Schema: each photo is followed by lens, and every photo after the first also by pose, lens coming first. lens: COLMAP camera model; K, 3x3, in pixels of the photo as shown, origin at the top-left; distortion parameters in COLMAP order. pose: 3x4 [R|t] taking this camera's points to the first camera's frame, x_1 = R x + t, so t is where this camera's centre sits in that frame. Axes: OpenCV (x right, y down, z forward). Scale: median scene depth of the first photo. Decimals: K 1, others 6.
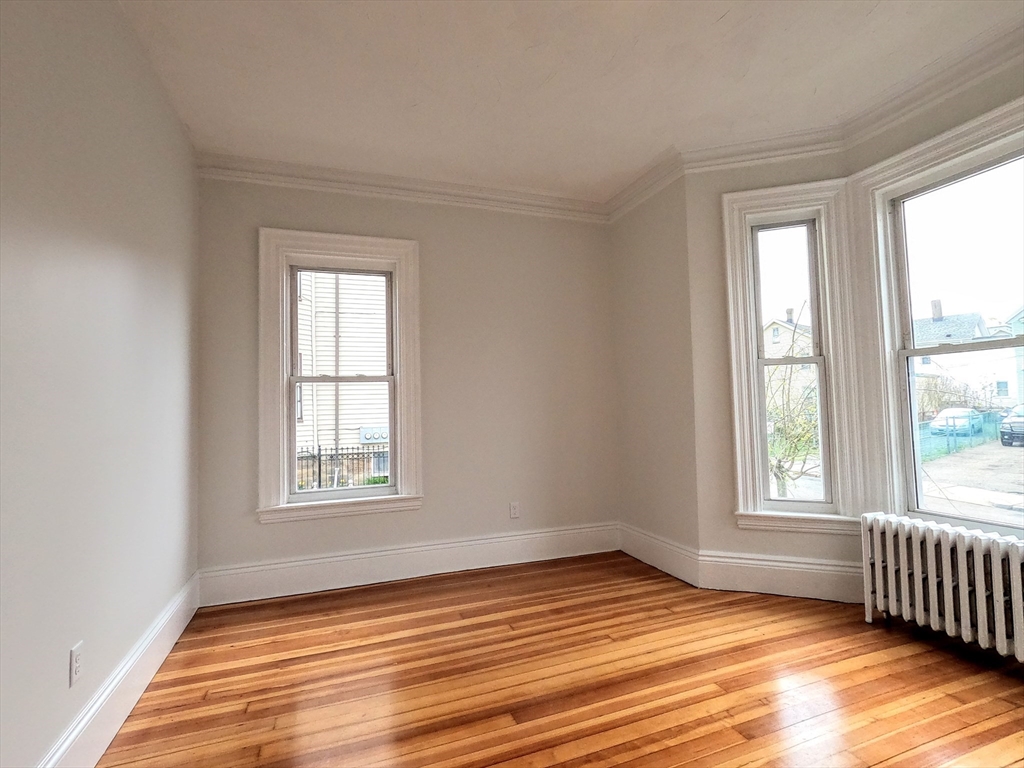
lens RADIAL K [[491.3, 0, 512.1], [0, 491.3, 382.0], [0, 0, 1]] dist [0.003989, 0.000571]
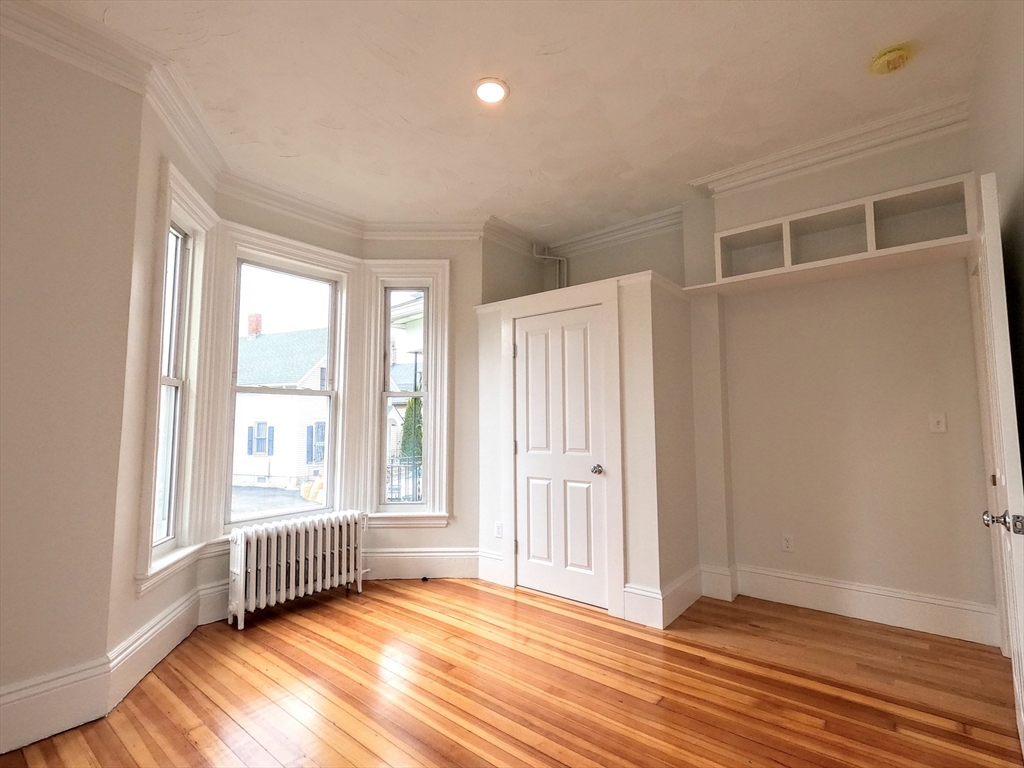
lens RADIAL K [[491.3, 0, 504.8], [0, 491.3, 388.8], [0, 0, 1]] dist [0.003989, 0.000571]
pose [[-0.513789, 0.095957, 0.852533, -0.487263], [-0.025033, 0.991625, -0.126699, 0.067724], [-0.857551, -0.086438, -0.507084, 0.943432]]
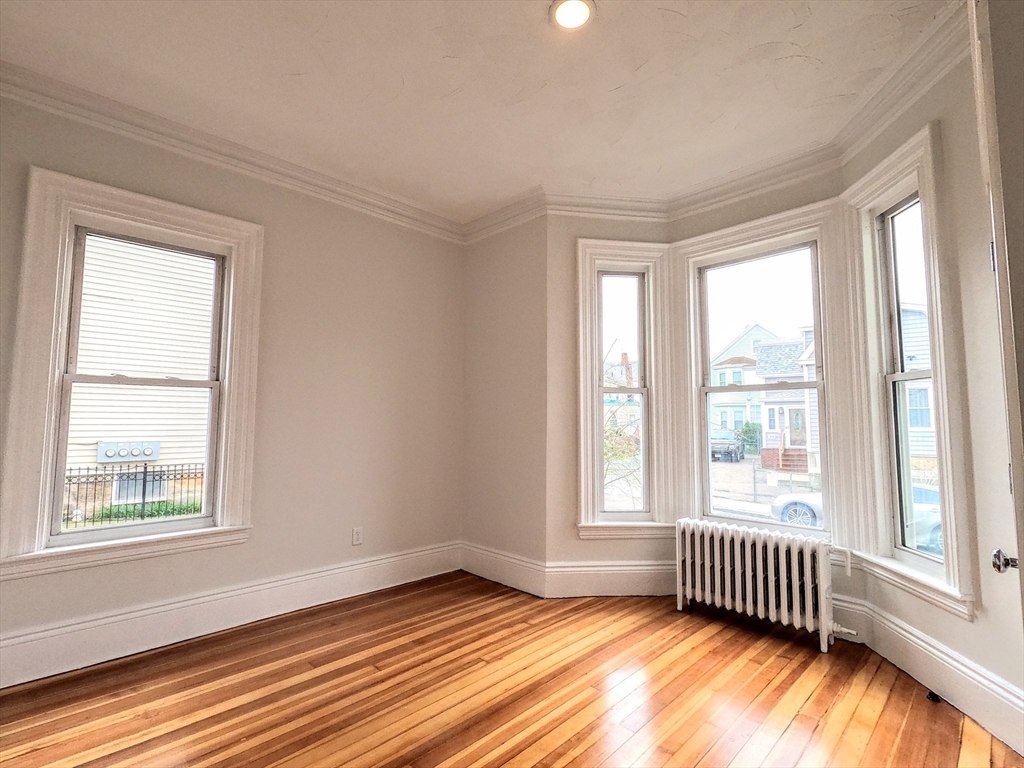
lens RADIAL K [[491.3, 0, 510.6], [0, 491.3, 382.1], [0, 0, 1]] dist [0.003989, 0.000571]
pose [[0.908591, 0.061458, 0.413141, -0.160391], [-0.047786, 0.997916, -0.043356, 0.000713], [-0.414945, 0.019650, 0.909634, 0.053692]]
